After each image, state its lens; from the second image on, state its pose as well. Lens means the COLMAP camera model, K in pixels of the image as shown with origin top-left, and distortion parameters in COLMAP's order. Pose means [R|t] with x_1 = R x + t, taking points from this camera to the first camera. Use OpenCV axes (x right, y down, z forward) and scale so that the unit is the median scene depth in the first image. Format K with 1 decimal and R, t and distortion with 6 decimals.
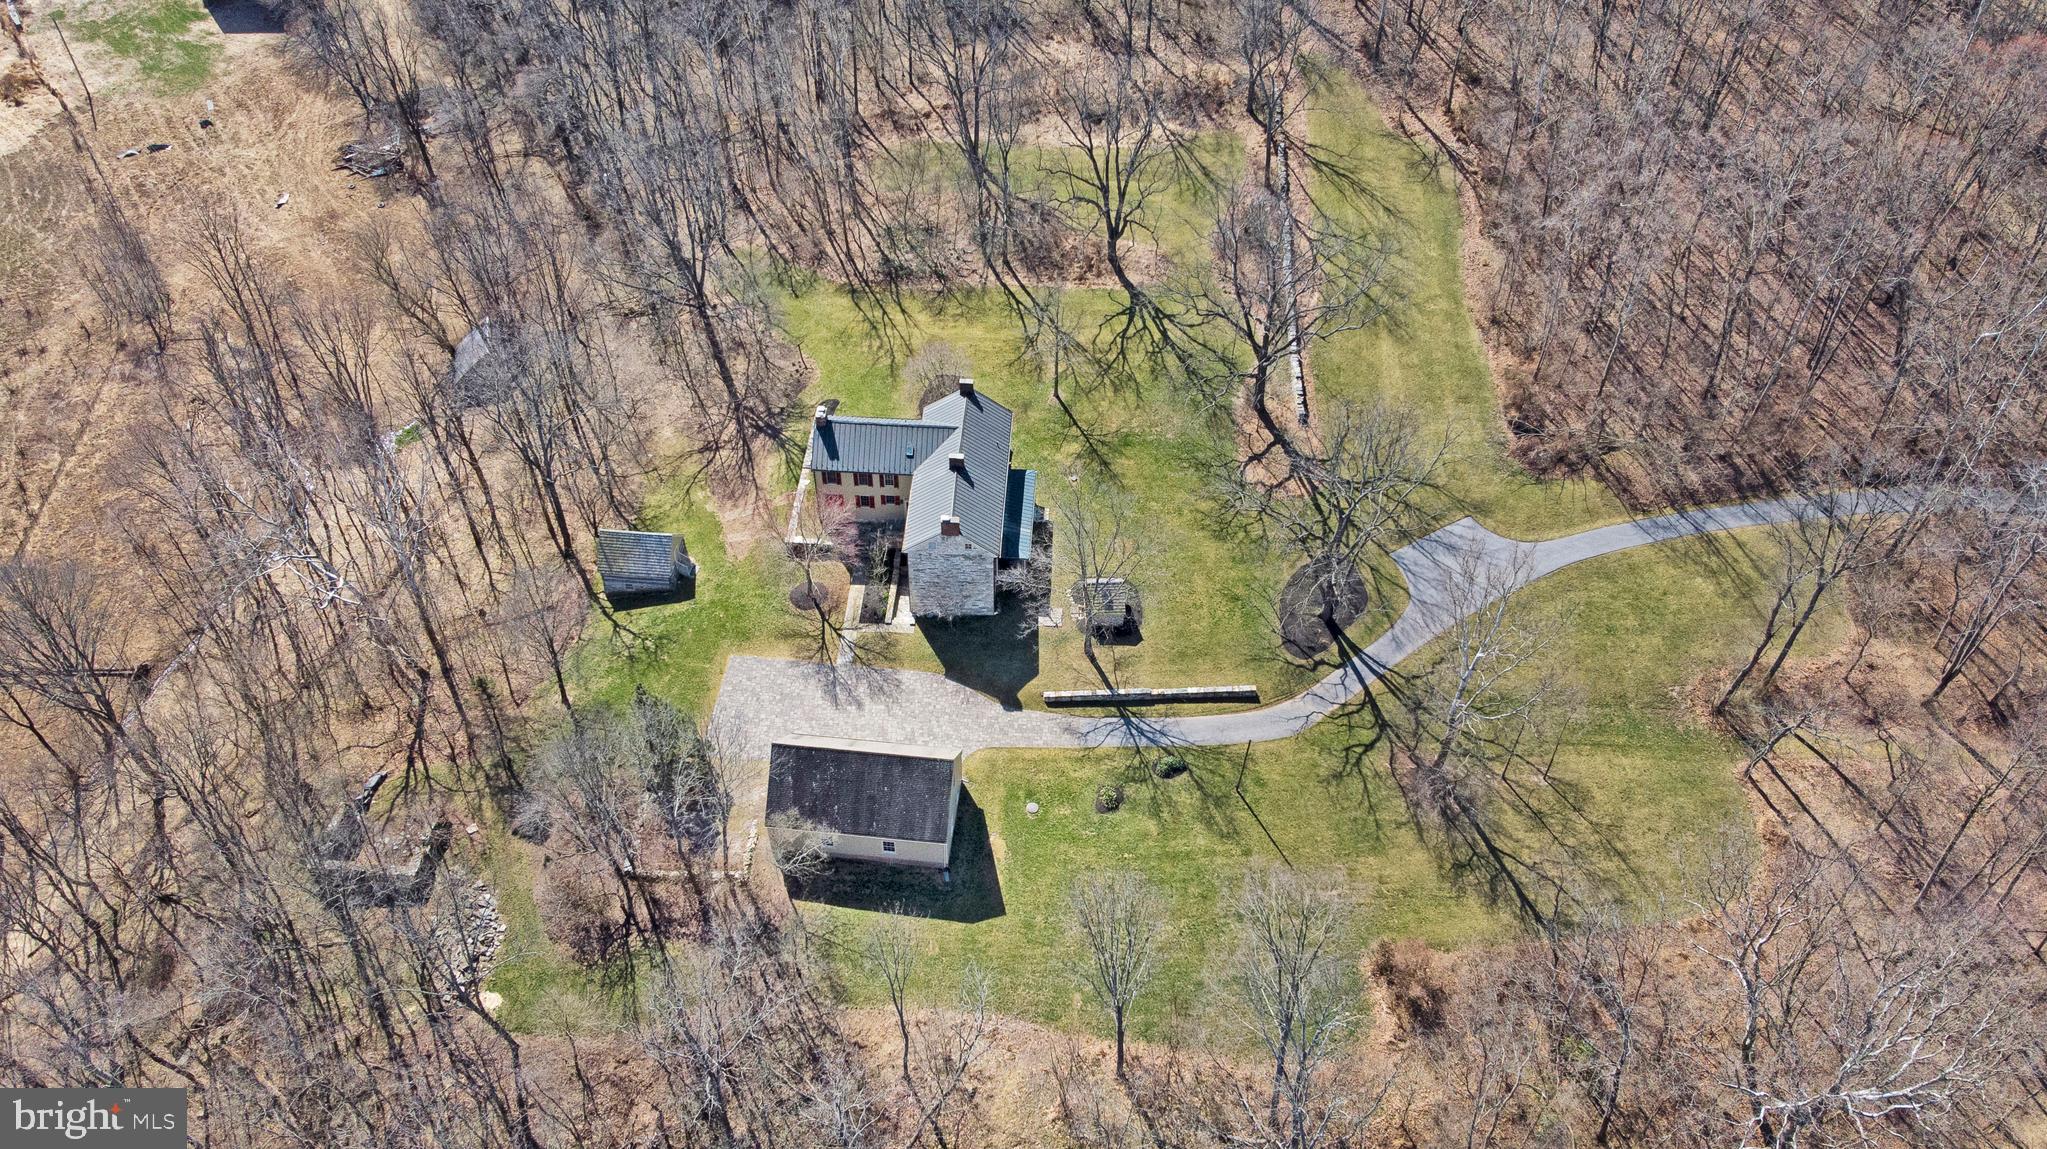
lens RADIAL K [[1525.7, 0, 1029.2], [0, 1525.7, 584.1], [0, 0, 1]] dist [0.042110, -0.020348]
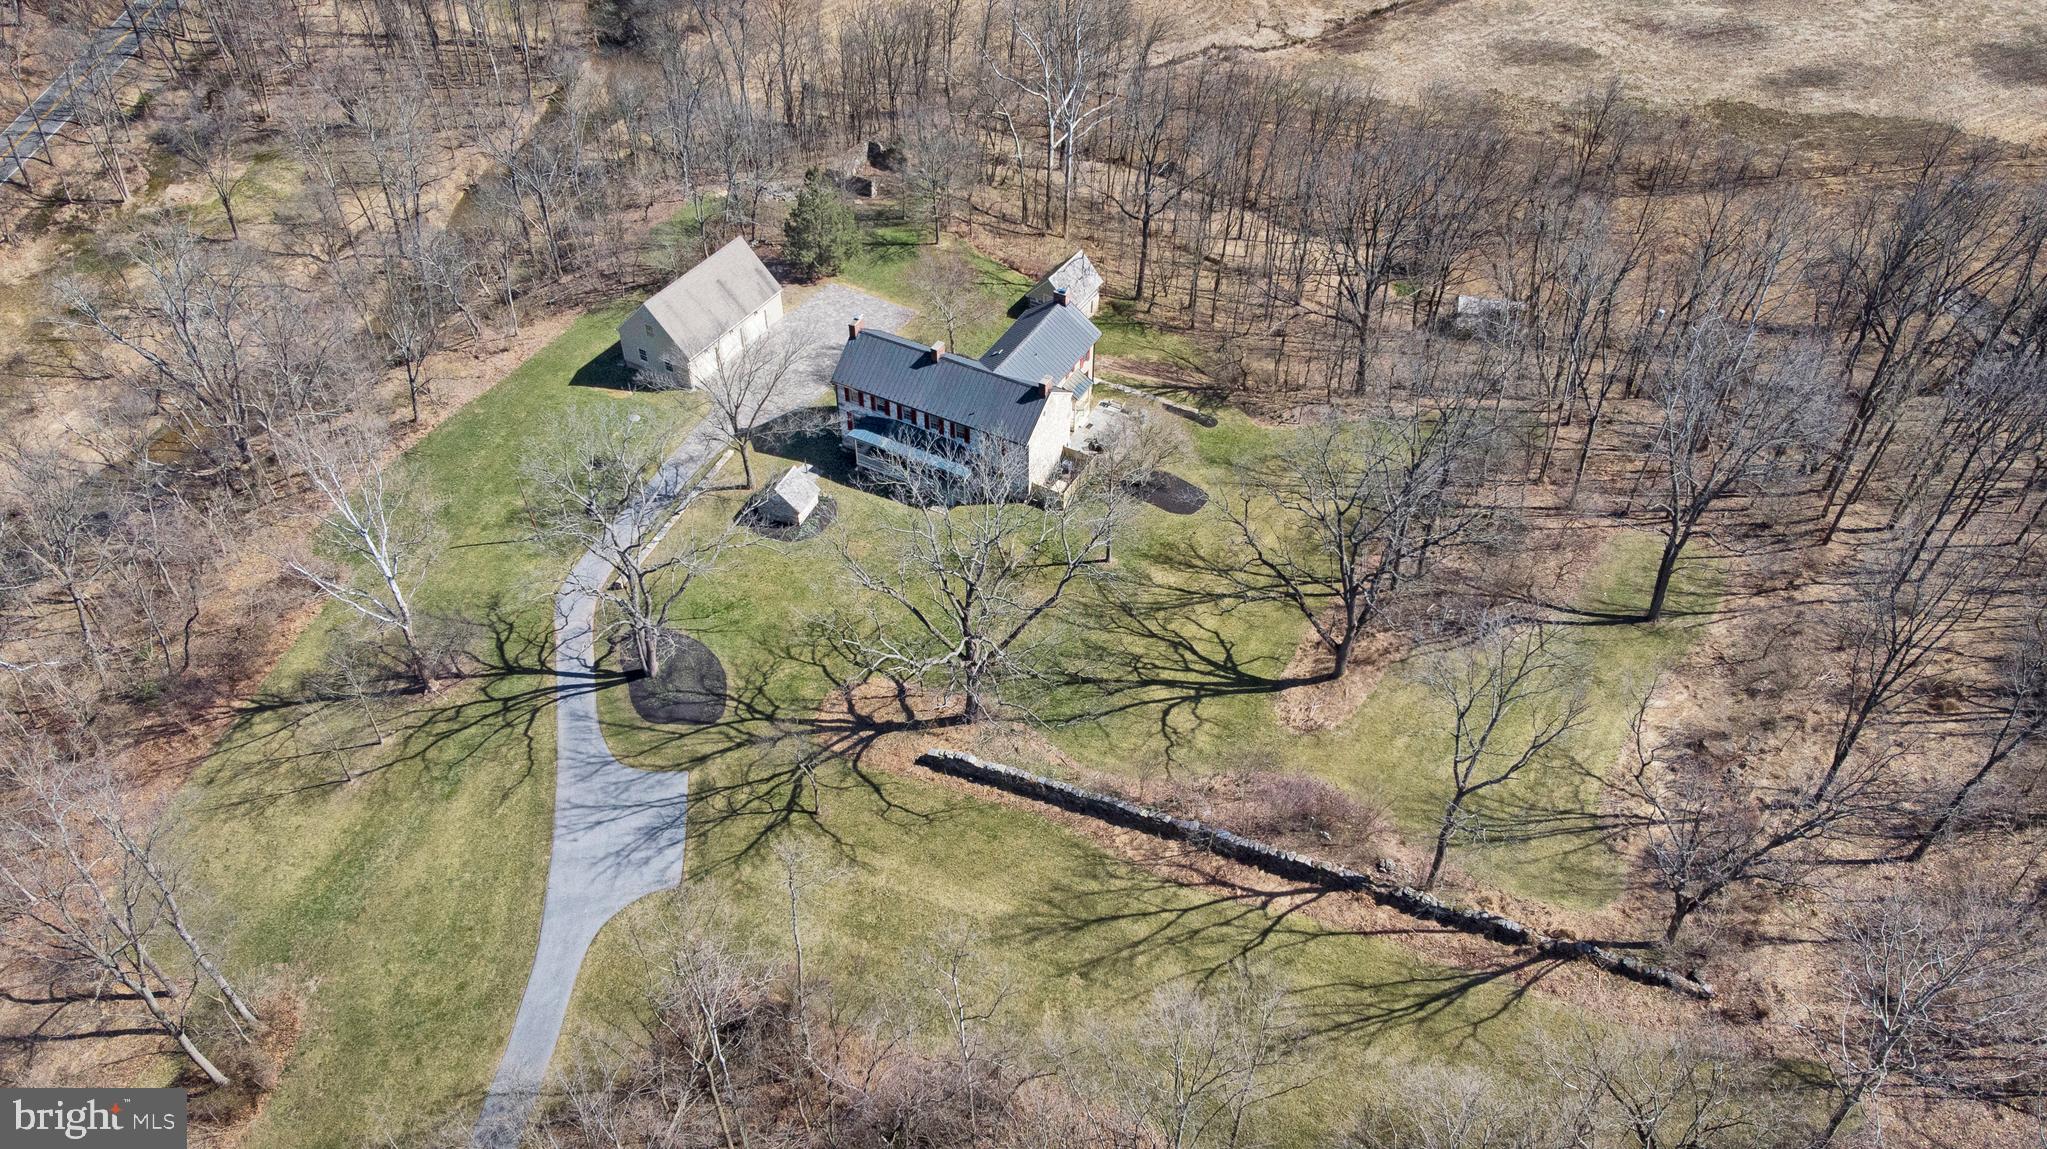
lens RADIAL K [[1525.7, 0, 1036.8], [0, 1525.7, 574.0], [0, 0, 1]] dist [0.042110, -0.020348]
pose [[-0.422722, 0.604579, -0.675122, 0.619041], [-0.664363, 0.299941, 0.684586, -0.689810], [0.616383, 0.737915, 0.274868, 0.817612]]
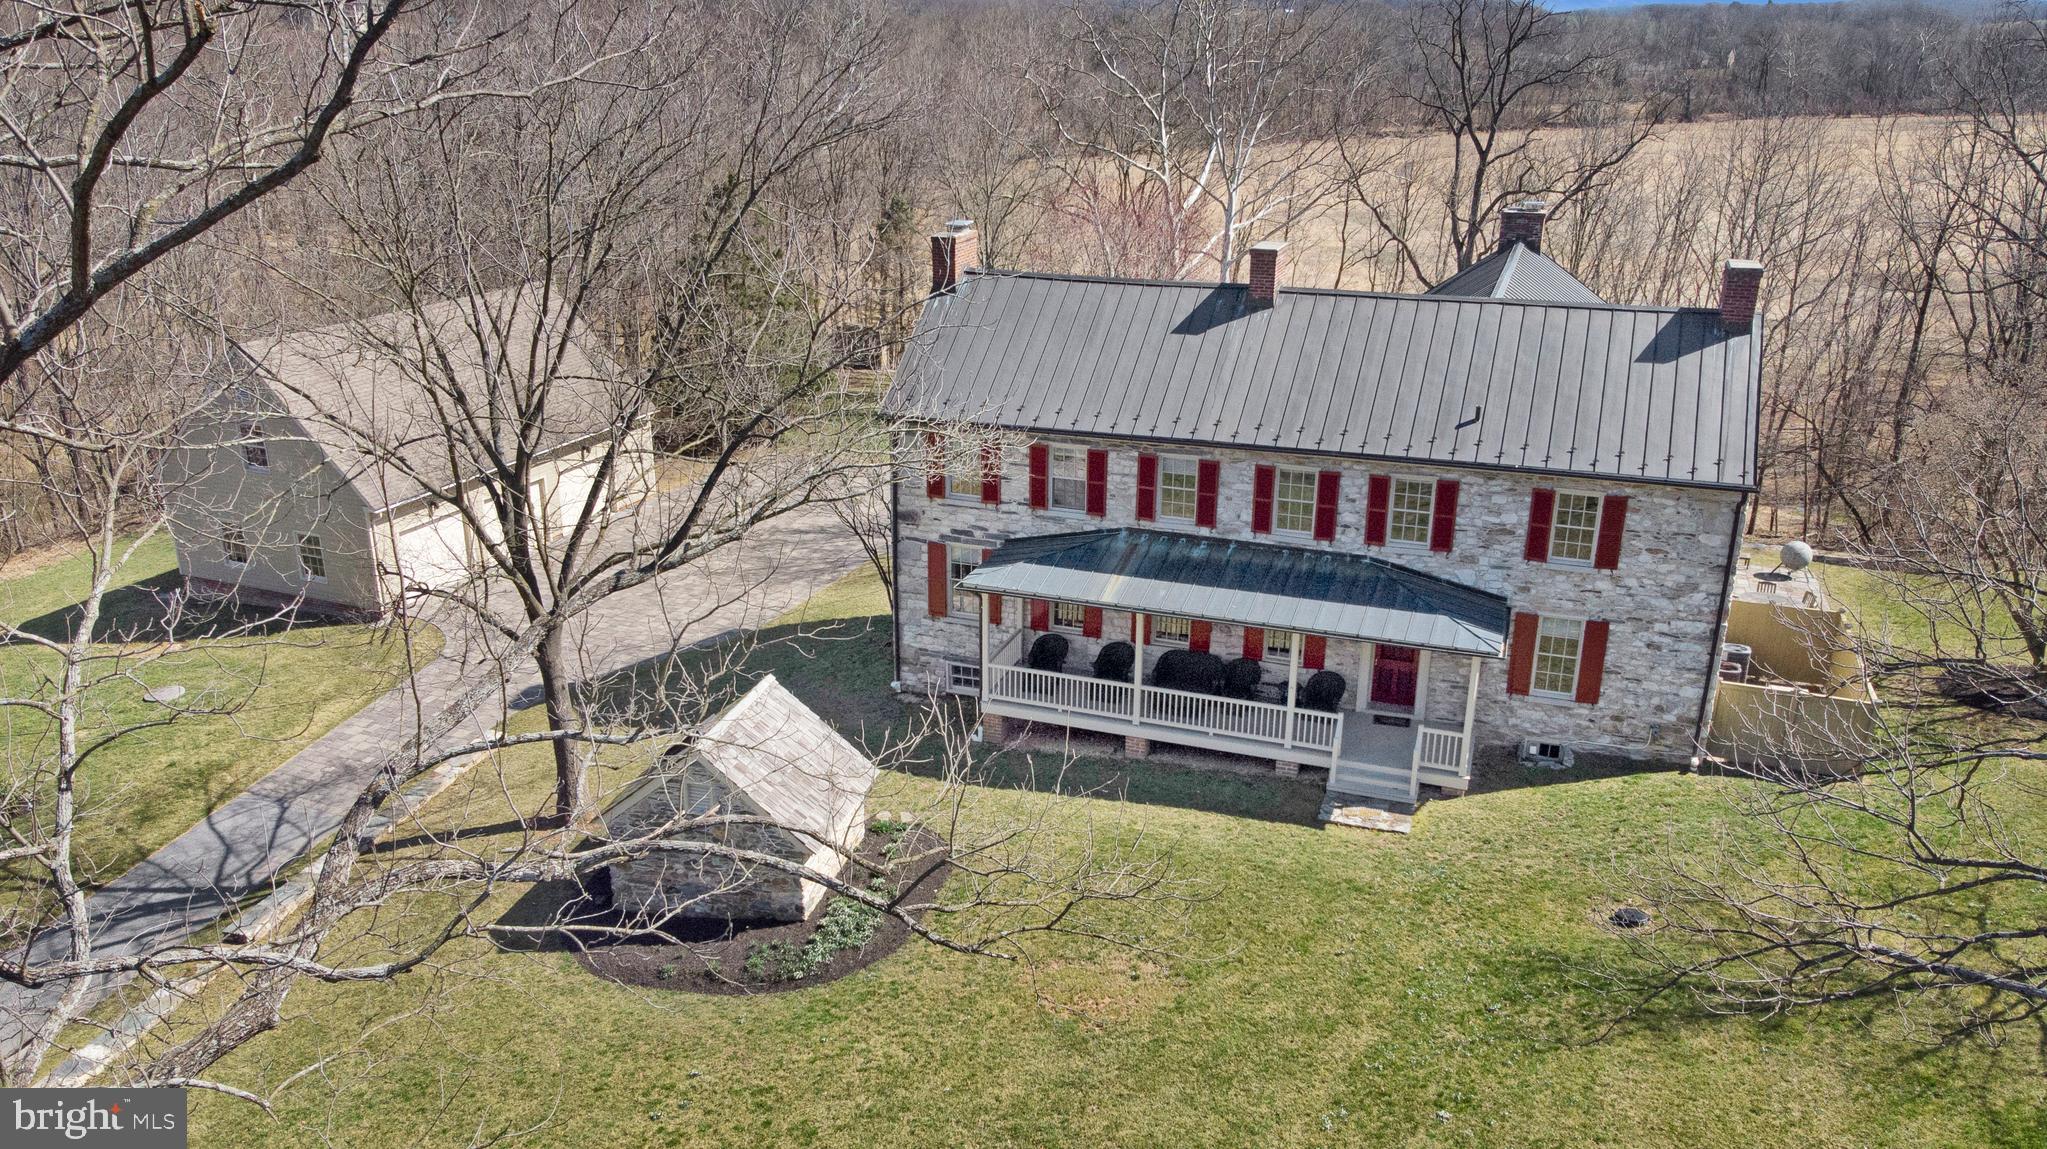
lens RADIAL K [[1525.7, 0, 1014.8], [0, 1525.7, 566.7], [0, 0, 1]] dist [0.042110, -0.020348]
pose [[-0.284441, 0.271745, -0.919374, 0.219542], [-0.702148, 0.593898, 0.392776, -0.118129], [0.652749, 0.757258, 0.021876, 0.935567]]
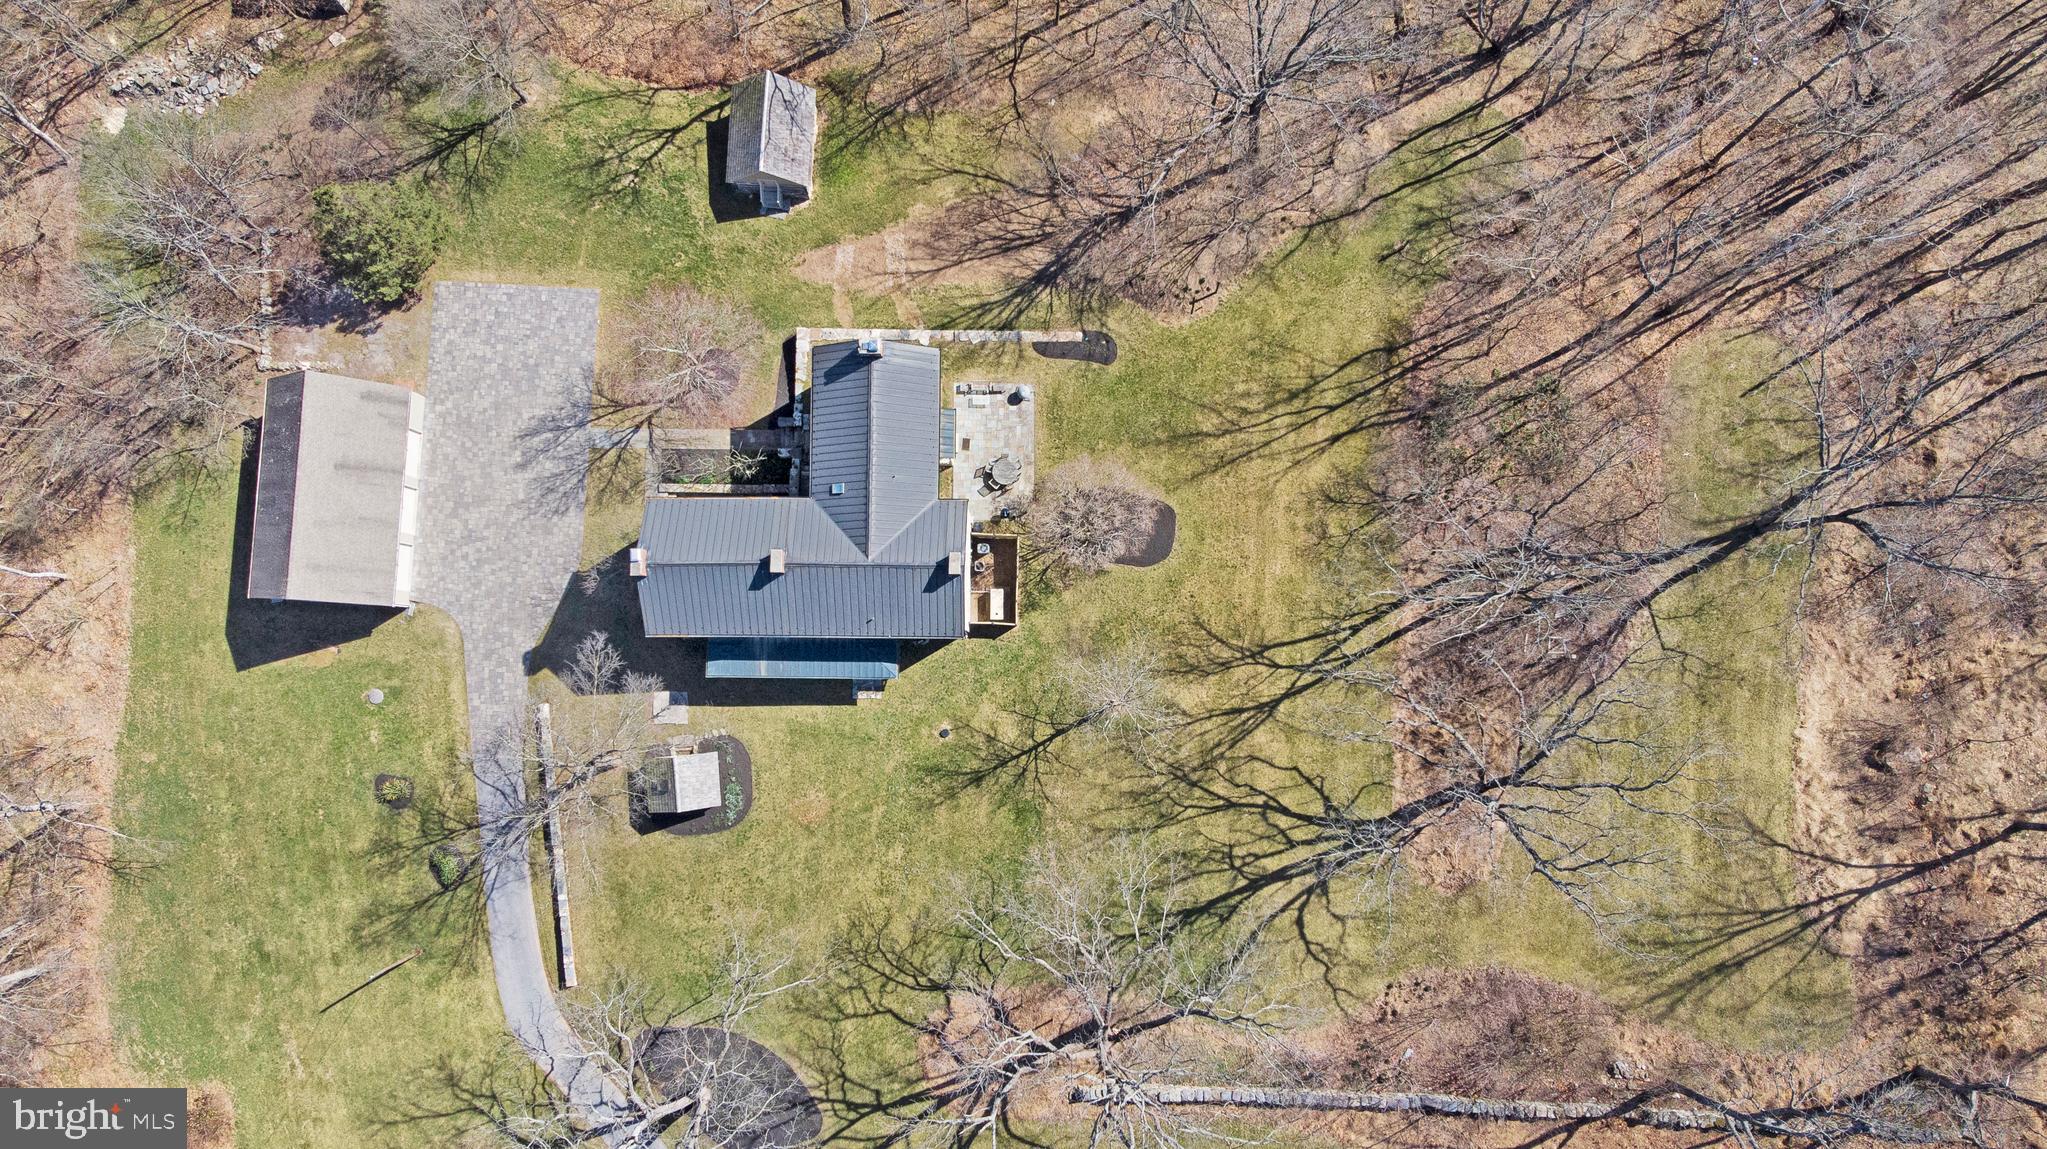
lens RADIAL K [[1525.7, 0, 1031.2], [0, 1525.7, 573.6], [0, 0, 1]] dist [0.042110, -0.020348]
pose [[0.044735, 0.996103, -0.076010, 0.012615], [-0.721949, 0.084825, 0.686727, -0.574461], [0.690498, 0.024155, 0.722931, 0.553989]]
